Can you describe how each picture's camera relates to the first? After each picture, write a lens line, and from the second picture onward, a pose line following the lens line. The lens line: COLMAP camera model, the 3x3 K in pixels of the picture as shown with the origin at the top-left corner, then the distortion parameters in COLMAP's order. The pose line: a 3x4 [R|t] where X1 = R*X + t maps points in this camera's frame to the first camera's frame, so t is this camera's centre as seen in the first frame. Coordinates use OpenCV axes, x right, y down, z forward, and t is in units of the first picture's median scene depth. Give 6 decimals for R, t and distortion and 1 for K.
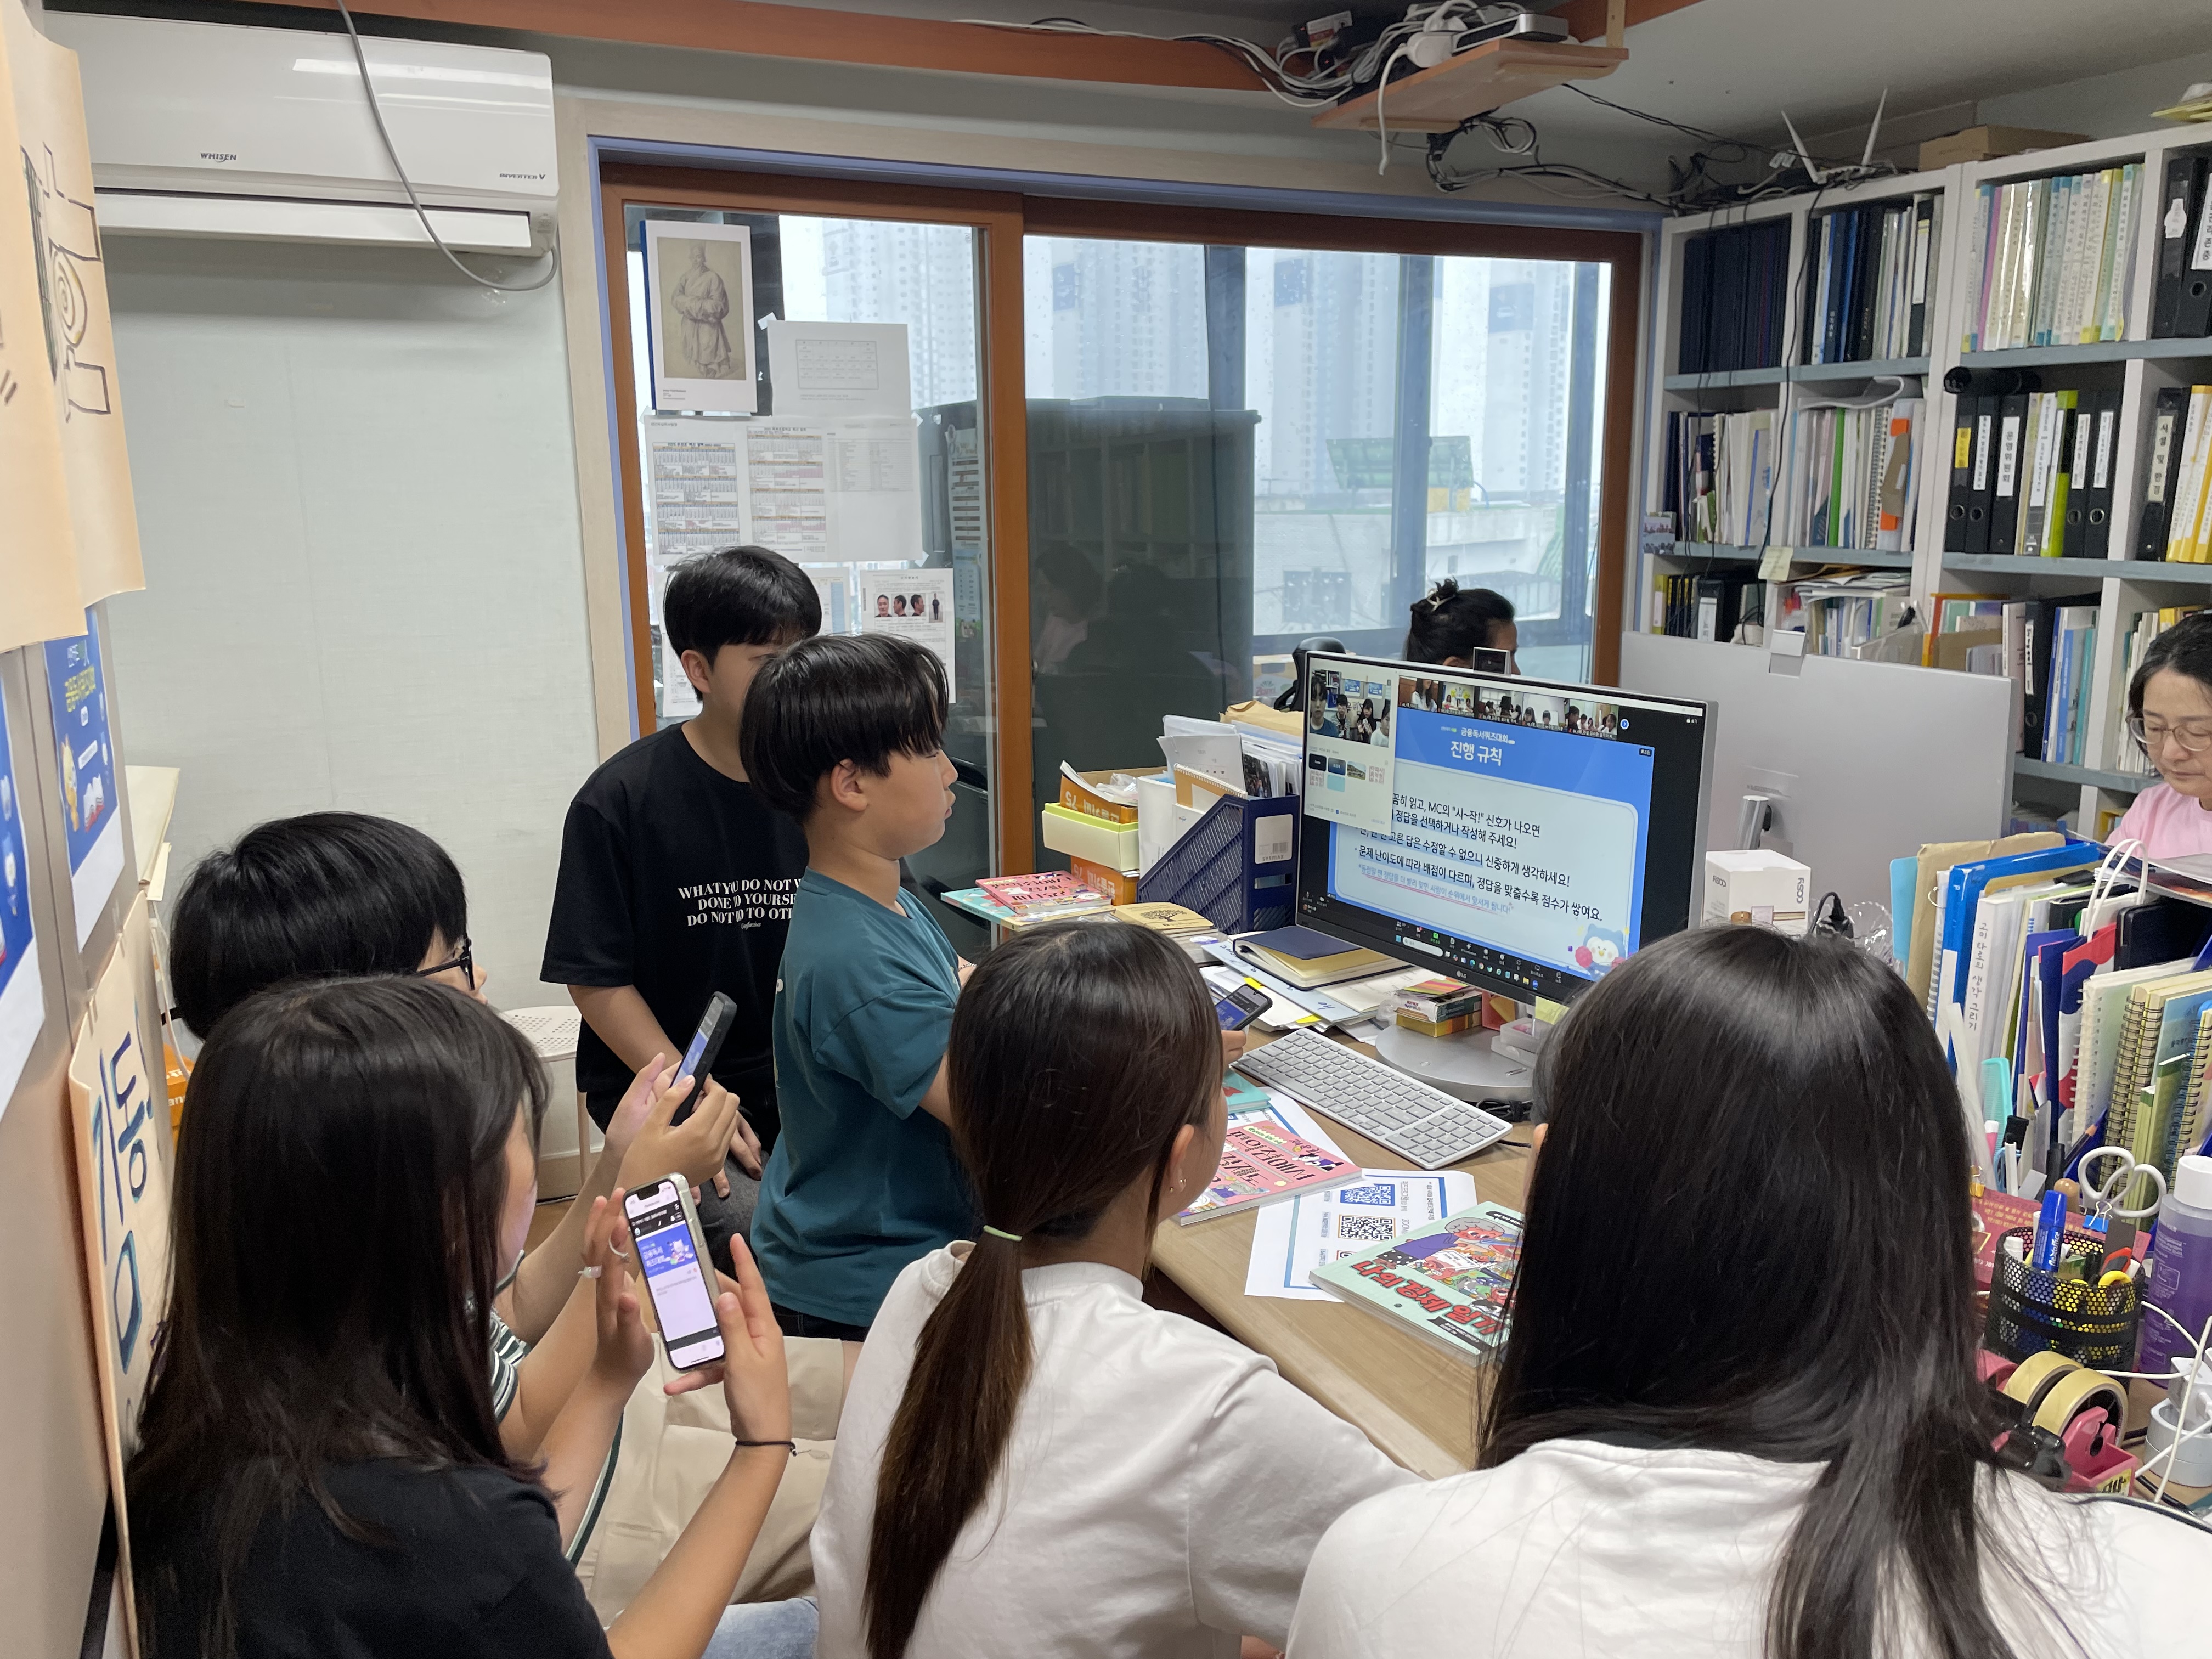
lens RADIAL K [[1672.9, 0, 1106.0], [0, 1672.9, 829.5], [0, 0, 1]] dist [0.083334, -0.133687]
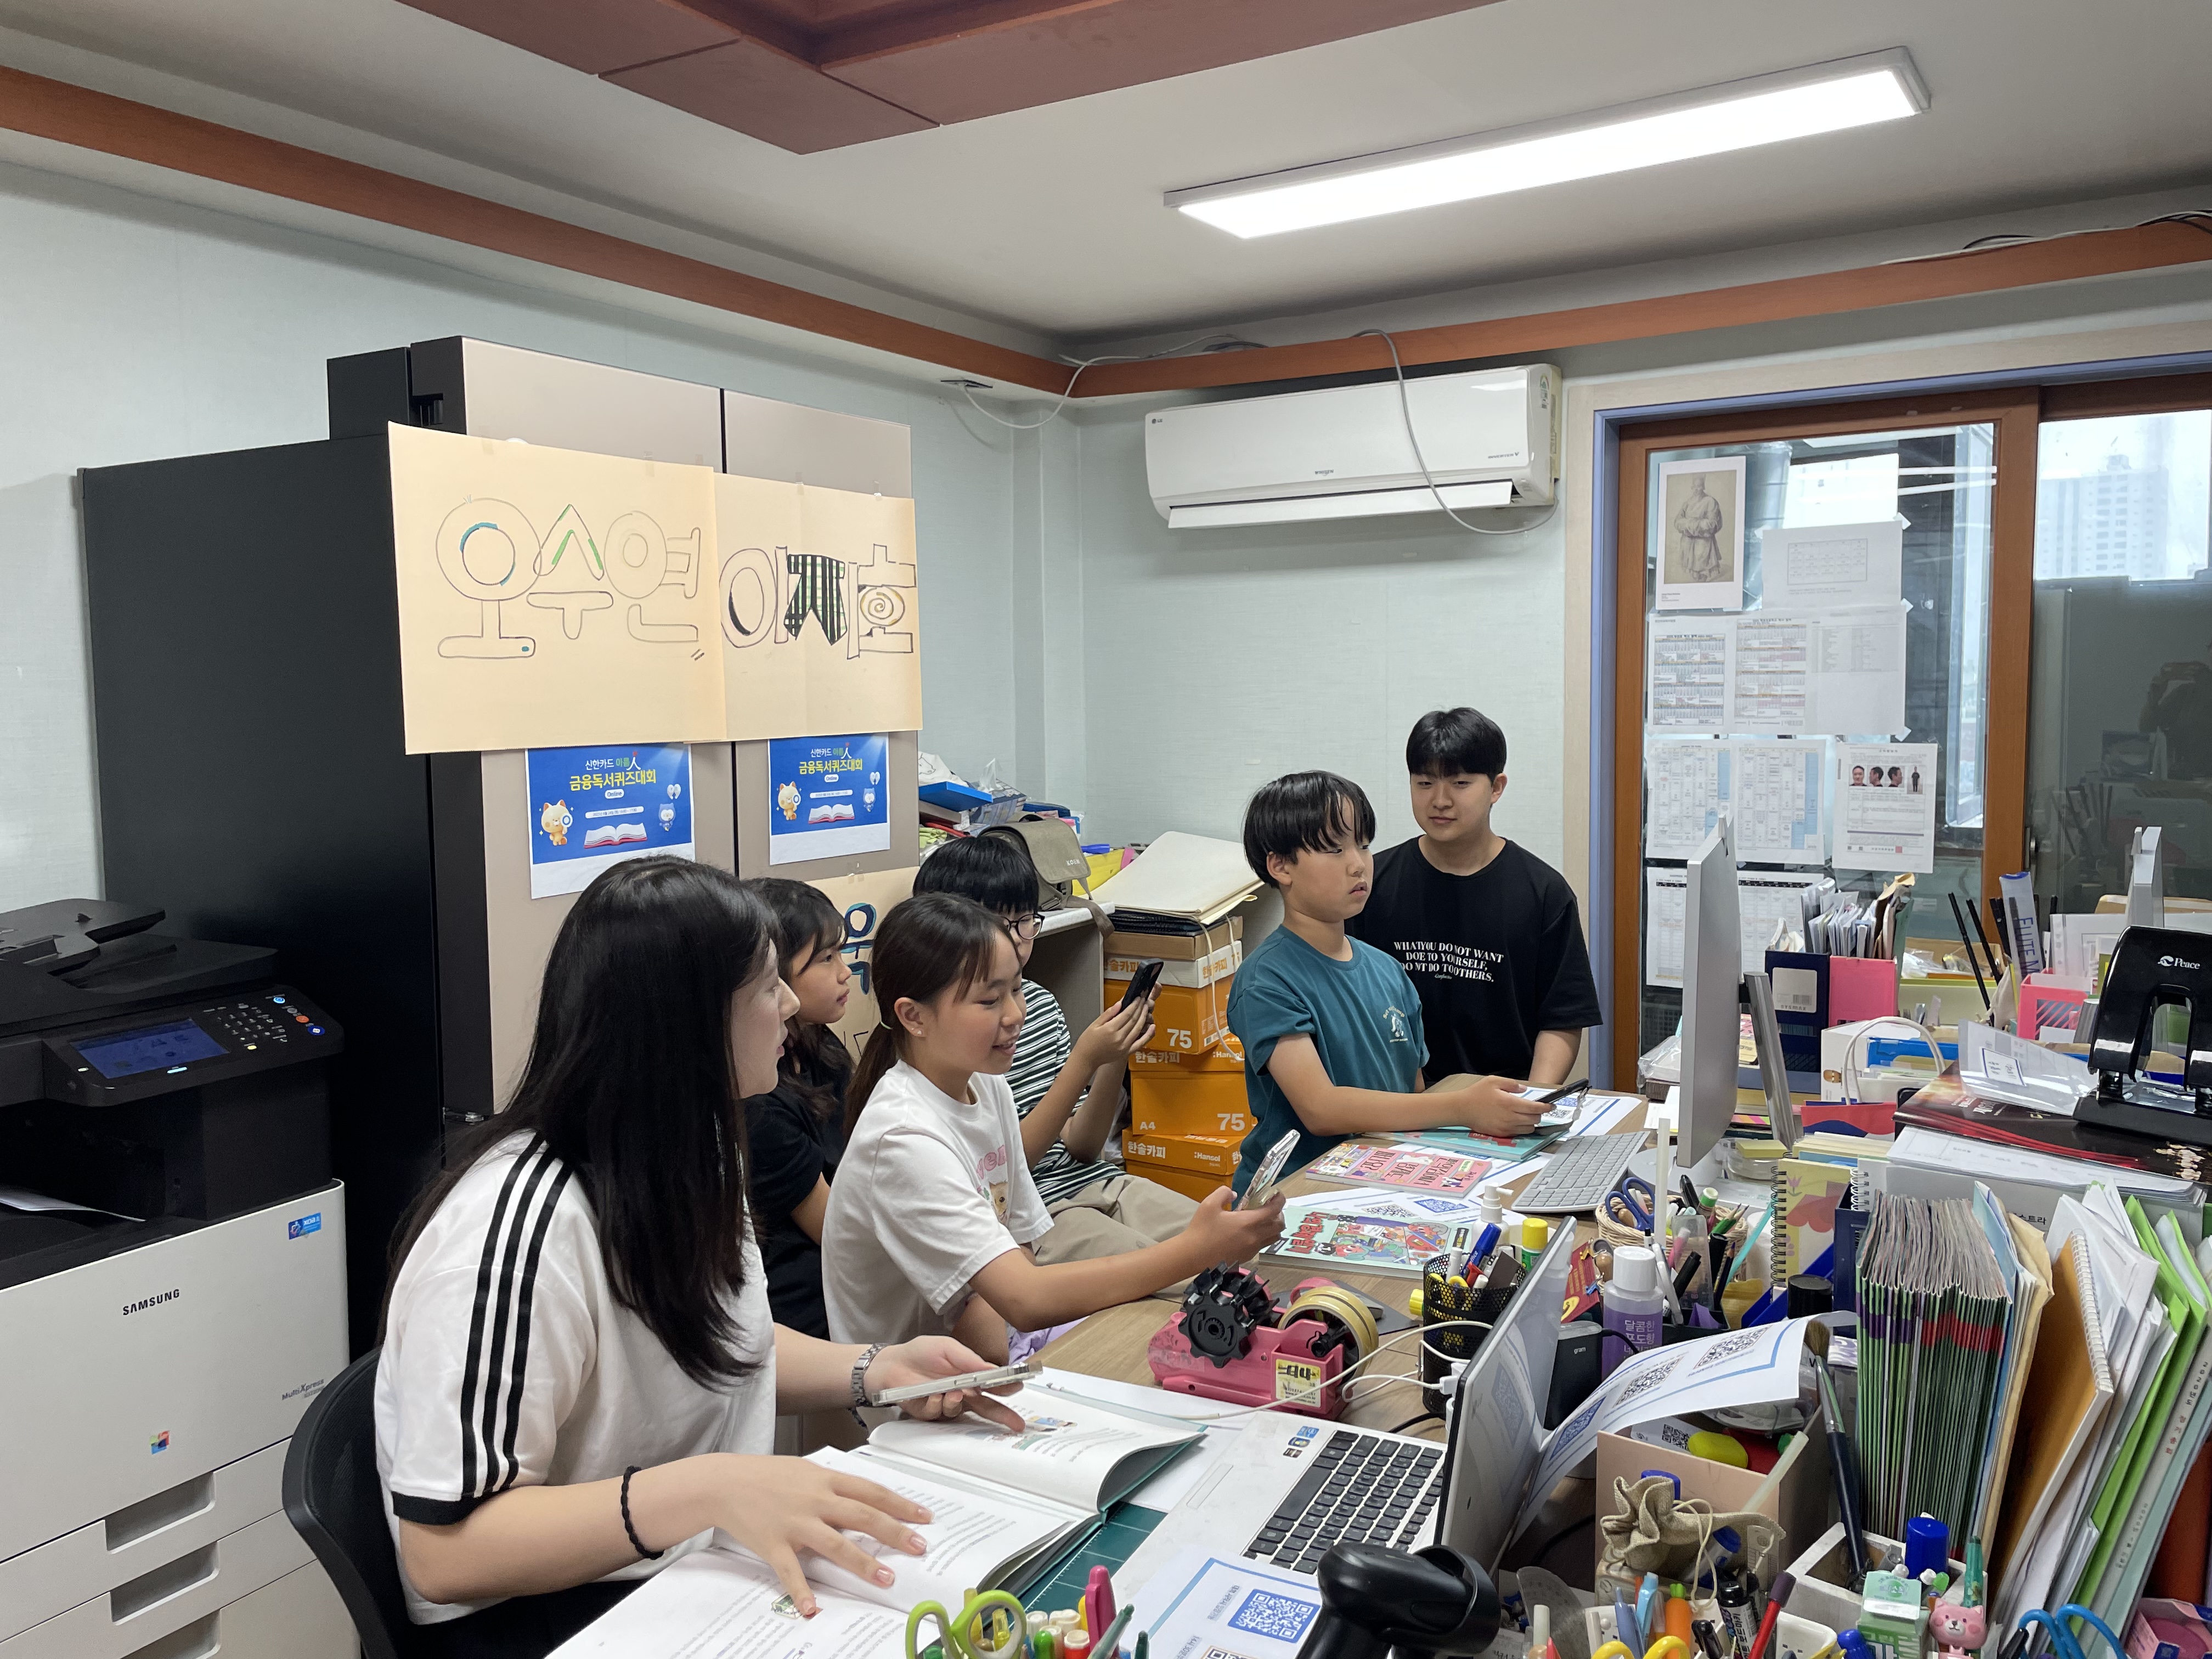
lens RADIAL K [[1672.9, 0, 1106.0], [0, 1672.9, 829.5], [0, 0, 1]] dist [0.083334, -0.133687]
pose [[0.549093, 0.073515, -0.832522, 0.545863], [-0.156984, 0.987466, -0.016343, -0.005653], [0.820886, 0.139667, 0.553751, 0.004117]]
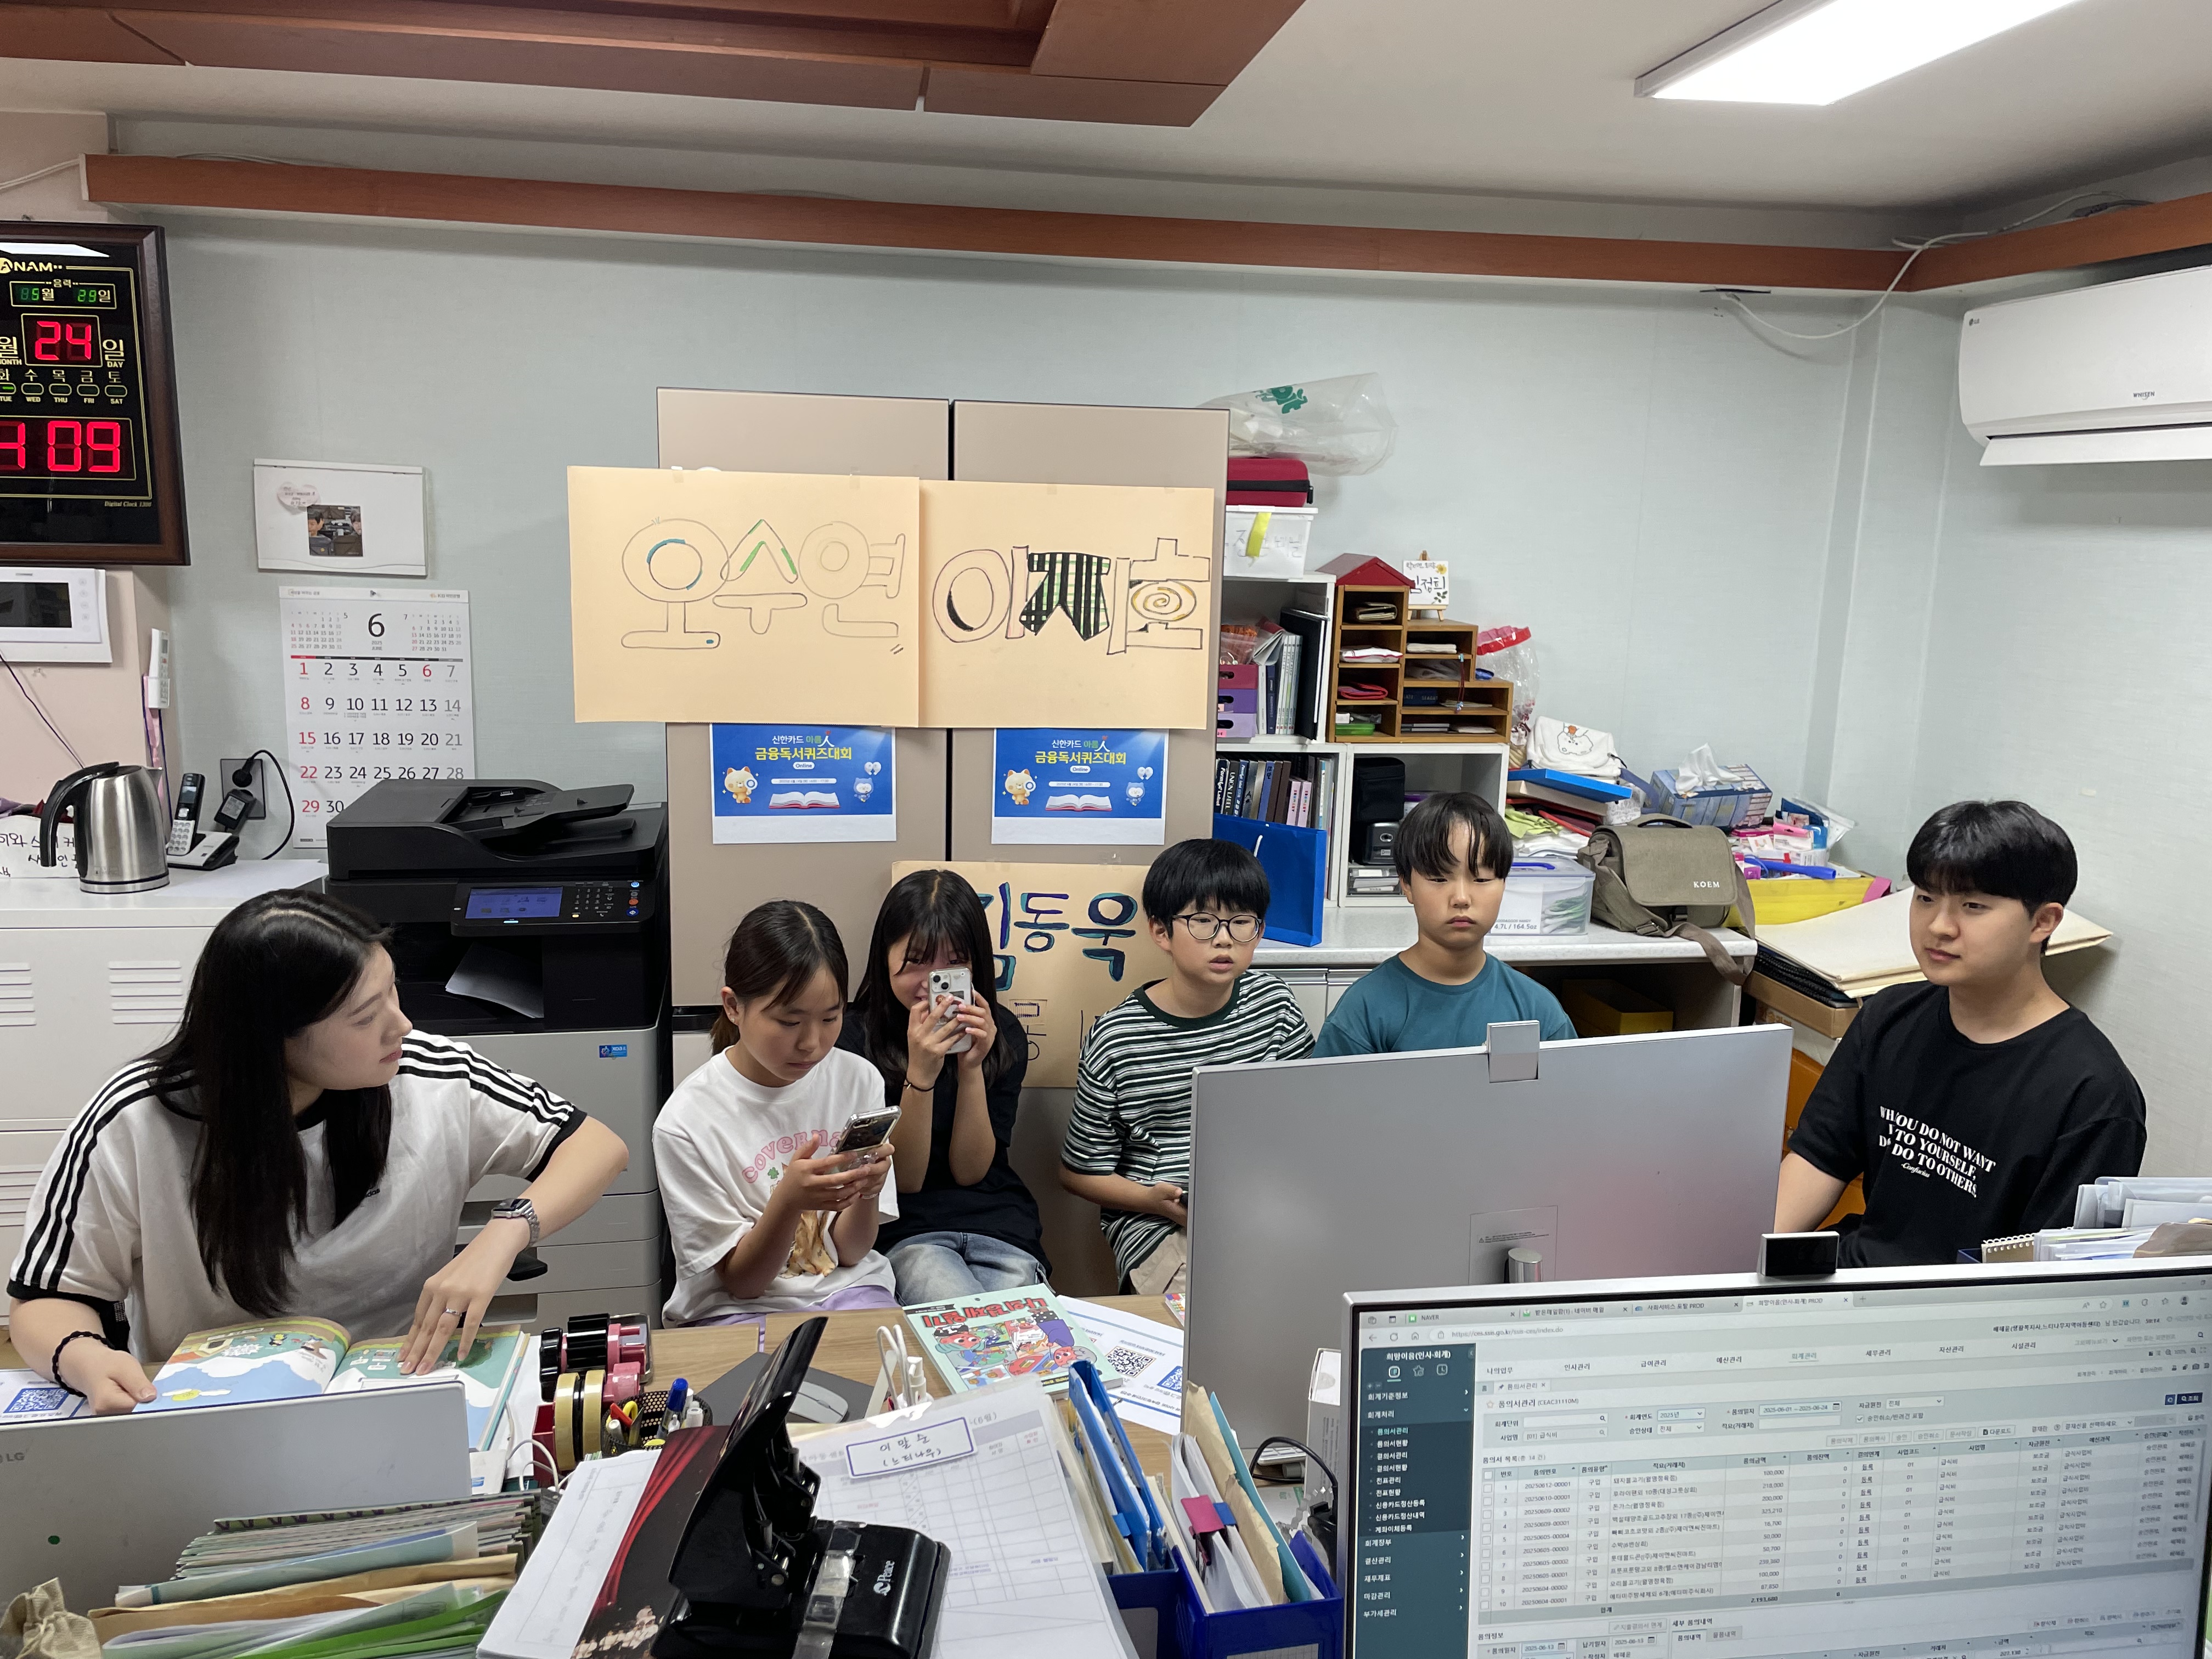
lens RADIAL K [[1624.2, 0, 1106.0], [0, 1624.2, 829.5], [0, 0, 1]] dist [0.089653, -0.108069]
pose [[-0.293023, 0.179434, -0.939117, 0.557421], [-0.214653, 0.944811, 0.247498, -0.198467], [0.931698, 0.274107, -0.238335, 0.557271]]
